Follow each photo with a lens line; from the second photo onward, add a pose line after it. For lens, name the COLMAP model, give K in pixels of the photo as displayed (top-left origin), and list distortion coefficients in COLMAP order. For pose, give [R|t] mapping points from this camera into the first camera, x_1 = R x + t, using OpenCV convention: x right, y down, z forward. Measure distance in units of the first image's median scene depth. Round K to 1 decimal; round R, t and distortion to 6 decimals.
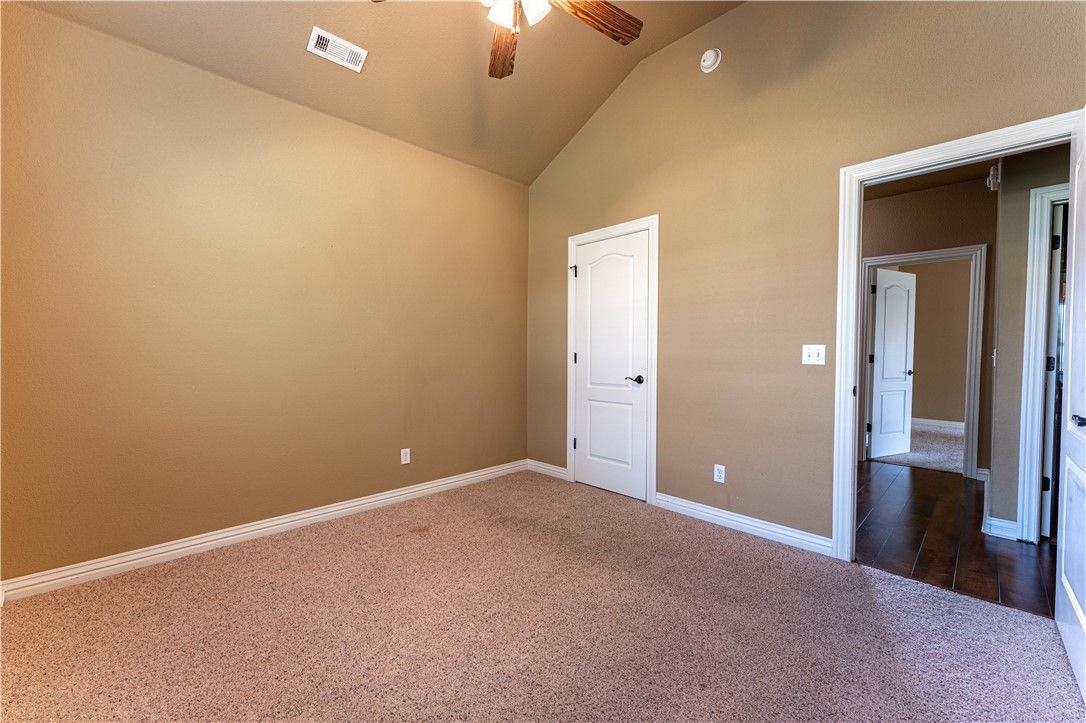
lens RADIAL K [[435.5, 0, 541.3], [0, 435.5, 361.7], [0, 0, 1]] dist [0.001359, -0.000486]
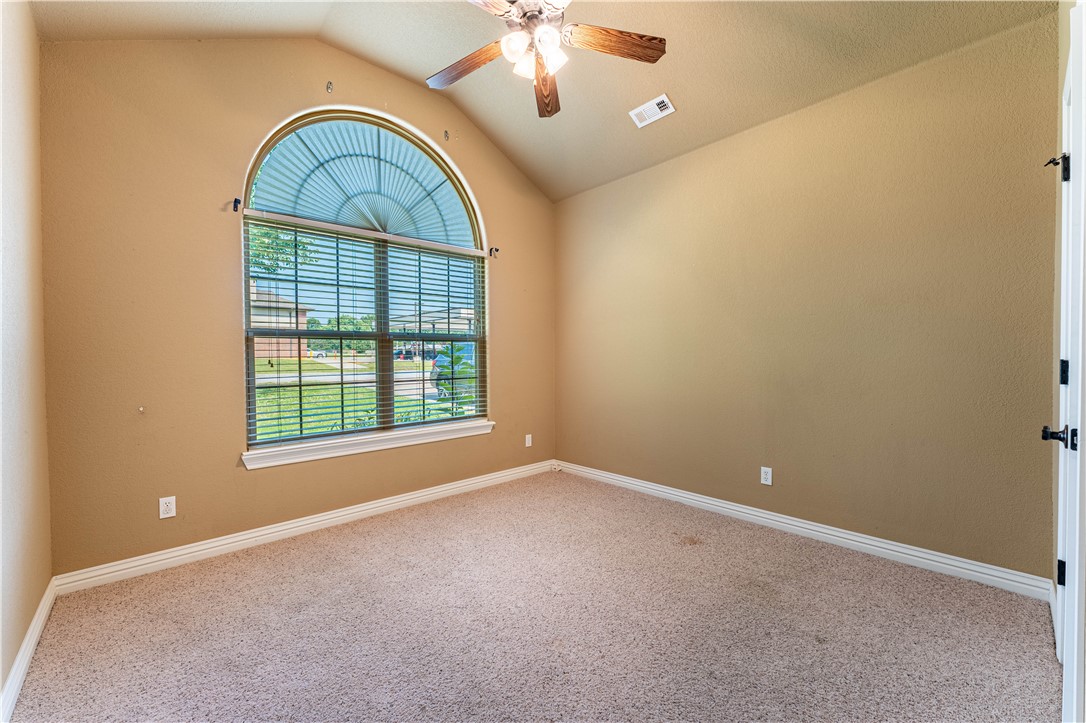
lens RADIAL K [[435.5, 0, 546.1], [0, 435.5, 360.4], [0, 0, 1]] dist [0.001359, -0.000486]
pose [[-0.026598, 0.004152, -0.999638, 0.679984], [-0.021008, 0.999768, 0.004712, -0.013452], [0.999425, 0.021125, -0.026505, 0.668221]]
